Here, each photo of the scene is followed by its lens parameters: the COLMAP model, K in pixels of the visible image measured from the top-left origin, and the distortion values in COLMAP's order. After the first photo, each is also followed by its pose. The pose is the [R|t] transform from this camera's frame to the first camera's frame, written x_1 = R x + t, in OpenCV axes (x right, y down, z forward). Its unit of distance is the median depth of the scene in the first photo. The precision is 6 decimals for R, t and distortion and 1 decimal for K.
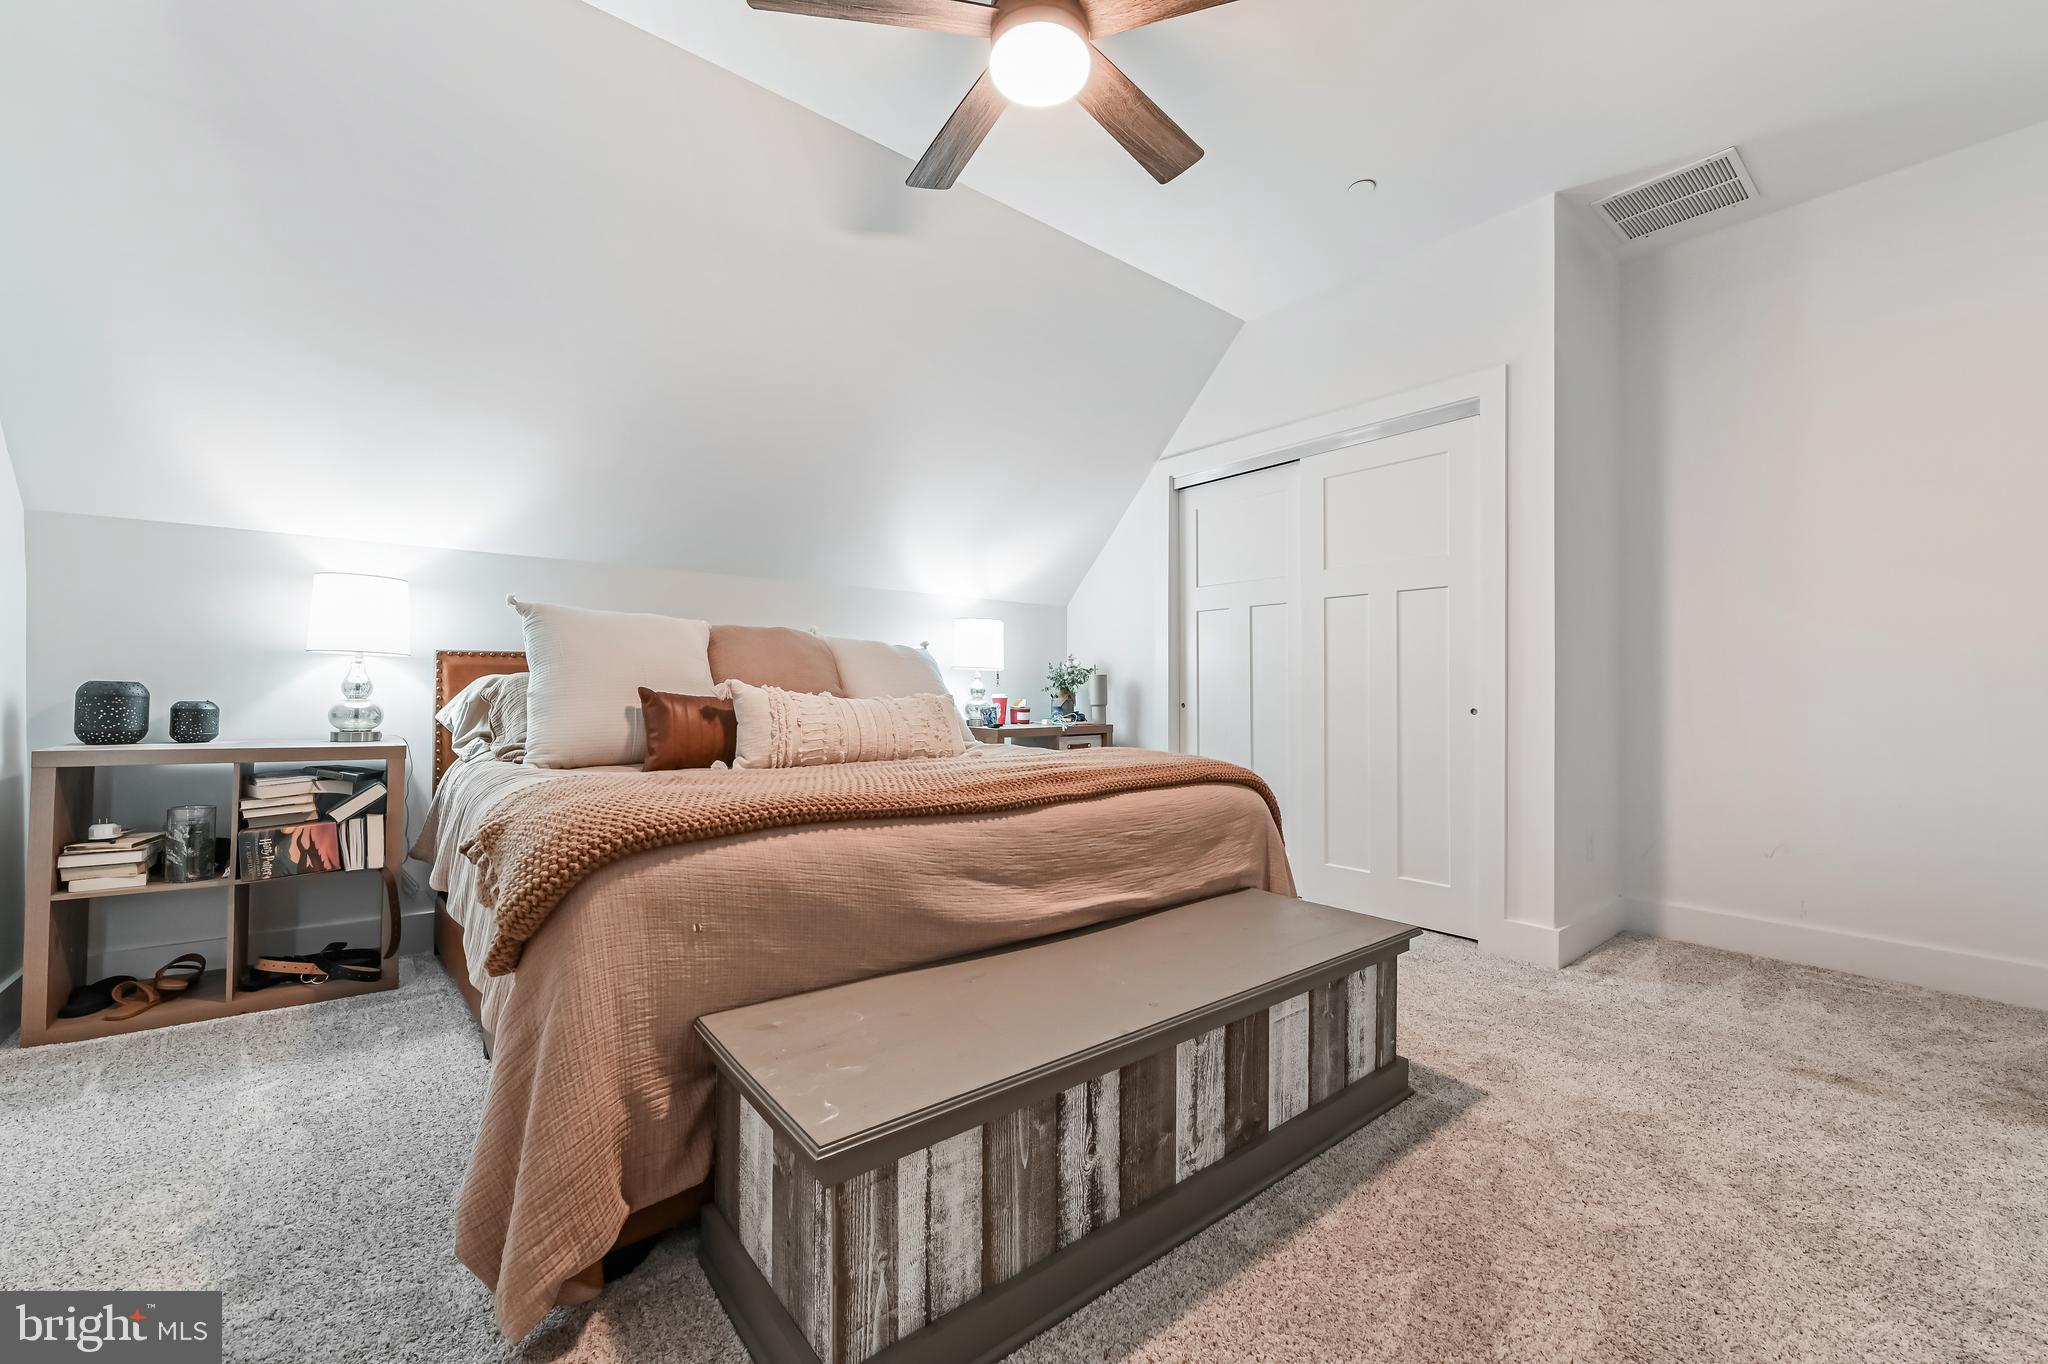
lens RADIAL K [[794.7, 0, 1024.0], [0, 794.7, 682.0], [0, 0, 1]] dist [-0.002253, -0.000163]
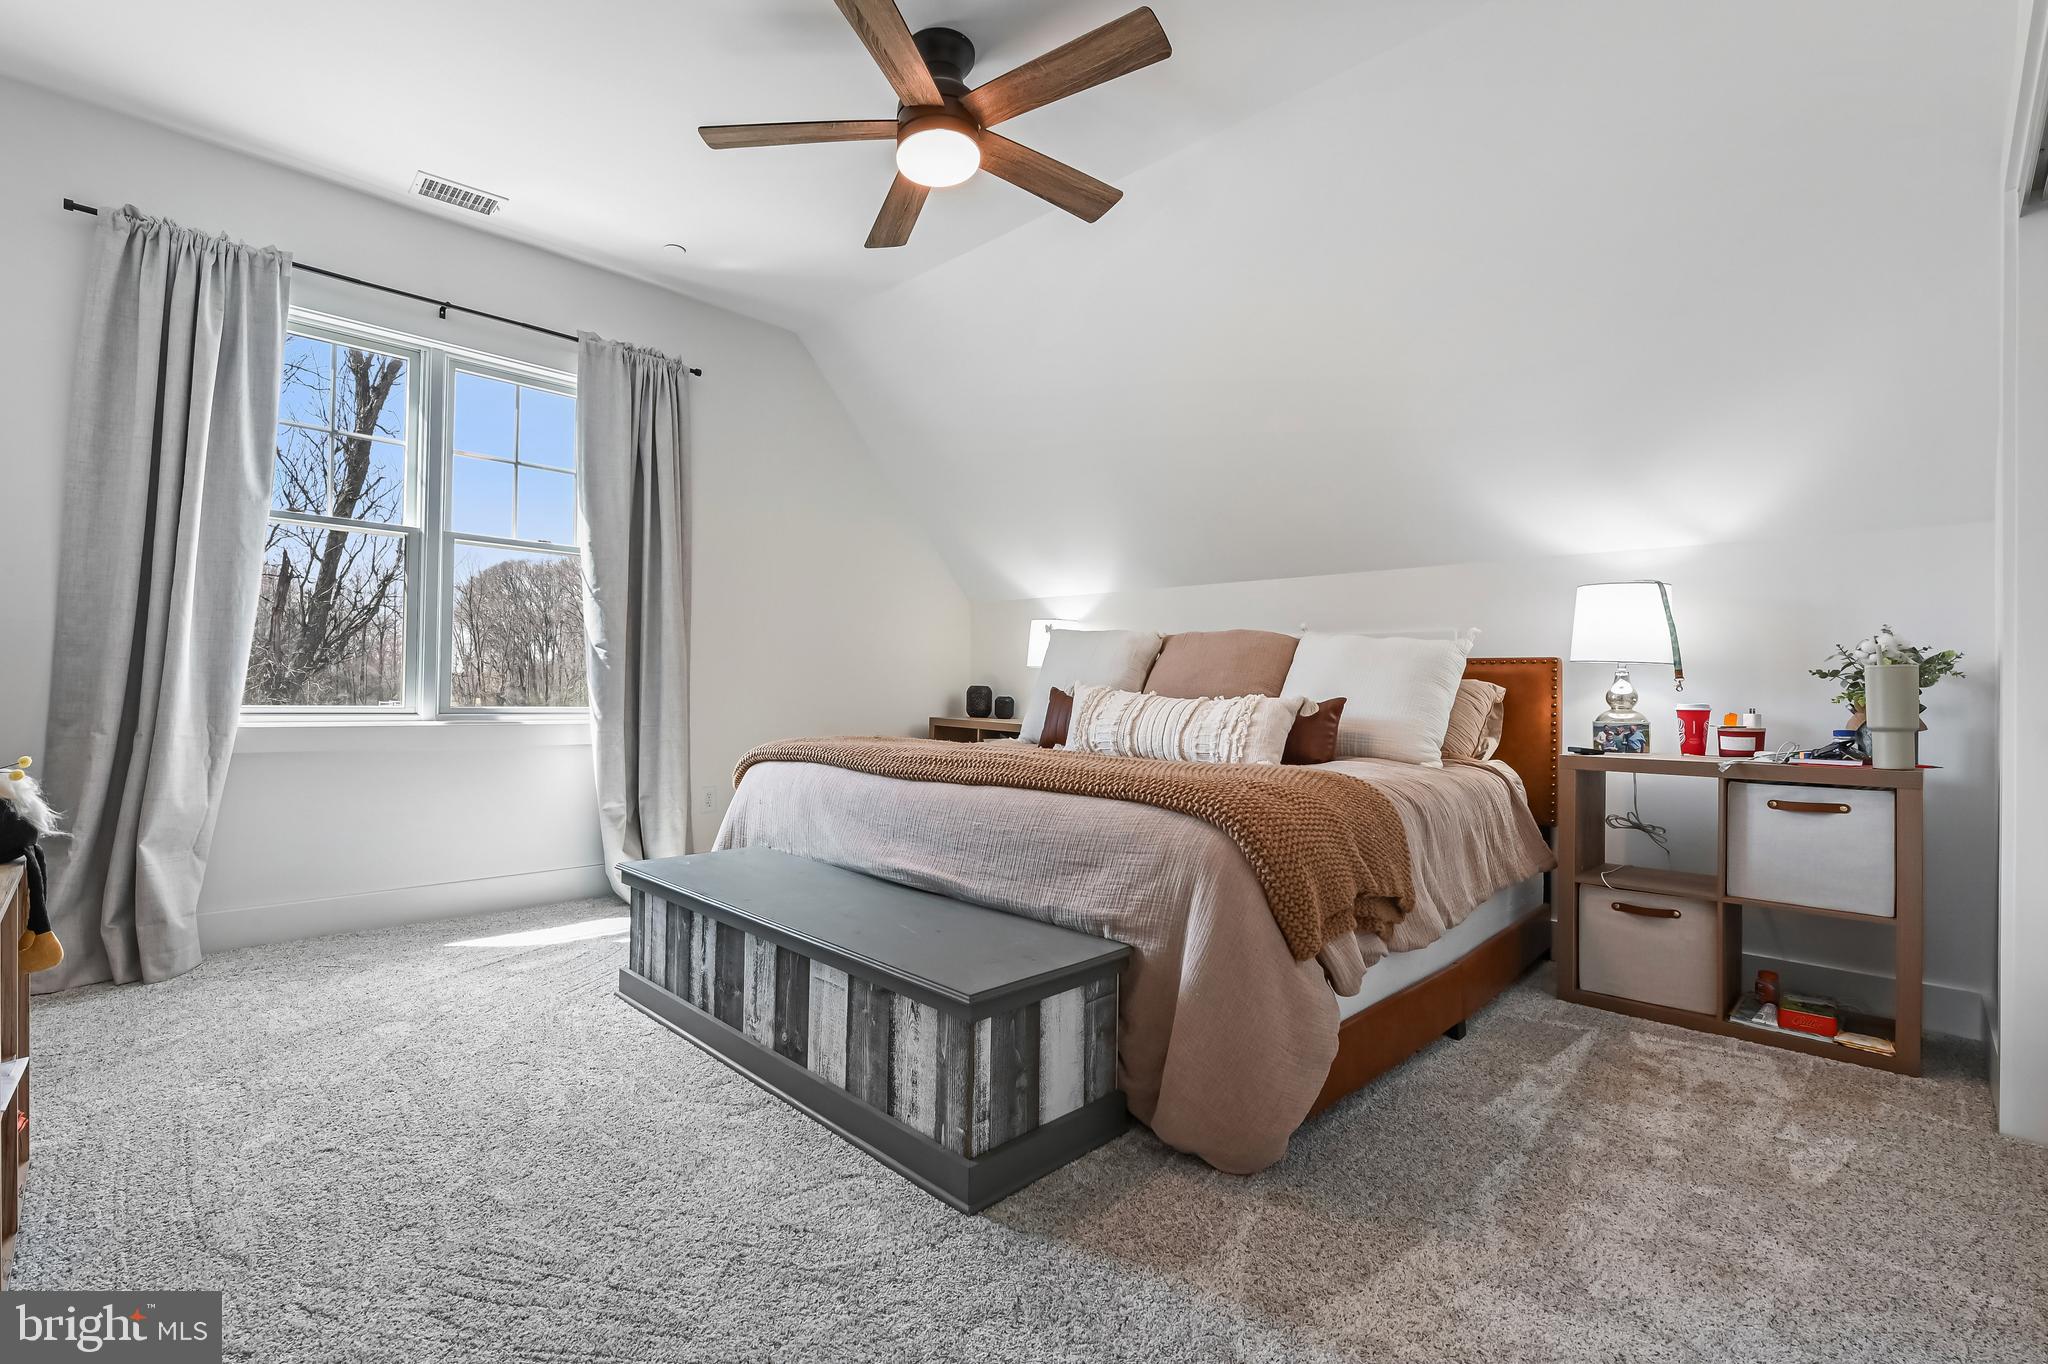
lens RADIAL K [[918.2, 0, 1024.0], [0, 918.2, 682.0], [0, 0, 1]] dist [0.027021, 0.000031]
pose [[0.116932, -0.014024, -0.993041, 1.572320], [-0.004762, 0.999881, -0.014681, 0.029049], [0.993129, 0.006445, 0.116851, 1.086630]]
